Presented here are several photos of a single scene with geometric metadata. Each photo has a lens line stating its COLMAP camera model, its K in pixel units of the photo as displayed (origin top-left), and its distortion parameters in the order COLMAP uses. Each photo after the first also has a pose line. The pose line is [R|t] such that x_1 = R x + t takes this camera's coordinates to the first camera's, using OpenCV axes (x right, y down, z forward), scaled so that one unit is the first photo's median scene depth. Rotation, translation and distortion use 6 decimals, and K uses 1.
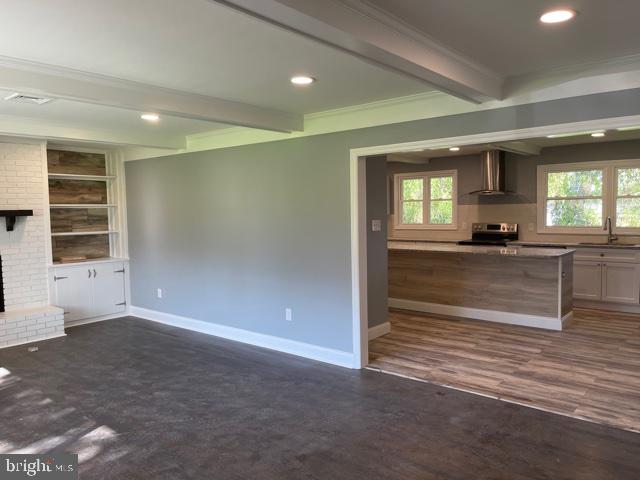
lens RADIAL K [[482.8, 0, 321.8], [0, 482.8, 238.1], [0, 0, 1]] dist [0.040420, -0.005549]
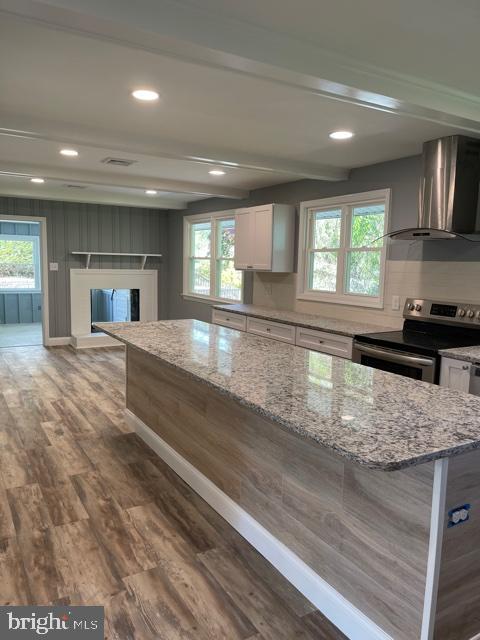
lens RADIAL K [[482.8, 0, 239.4], [0, 482.8, 320.4], [0, 0, 1]] dist [0.040420, -0.005549]
pose [[0.937121, 0.079402, -0.339853, 0.323270], [-0.058715, 0.995765, 0.070746, -0.033850], [0.344031, -0.046343, 0.937814, 0.487431]]
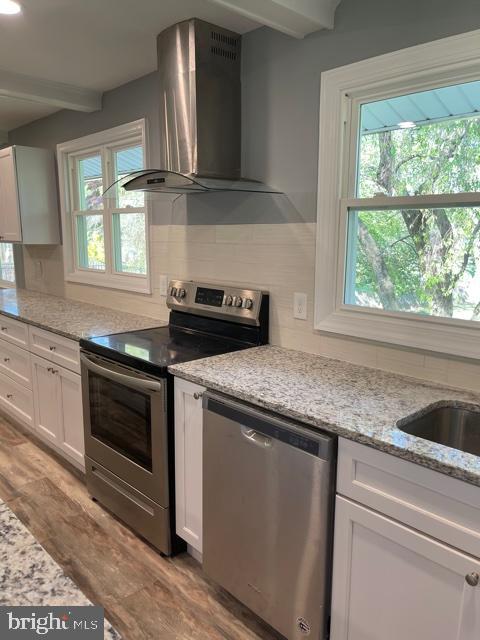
lens RADIAL K [[482.8, 0, 243.7], [0, 482.8, 322.7], [0, 0, 1]] dist [0.040420, -0.005549]
pose [[0.991237, 0.047014, -0.123443, 0.408267], [-0.032068, 0.992209, 0.120387, -0.043741], [0.128141, -0.115373, 0.985022, 0.674605]]
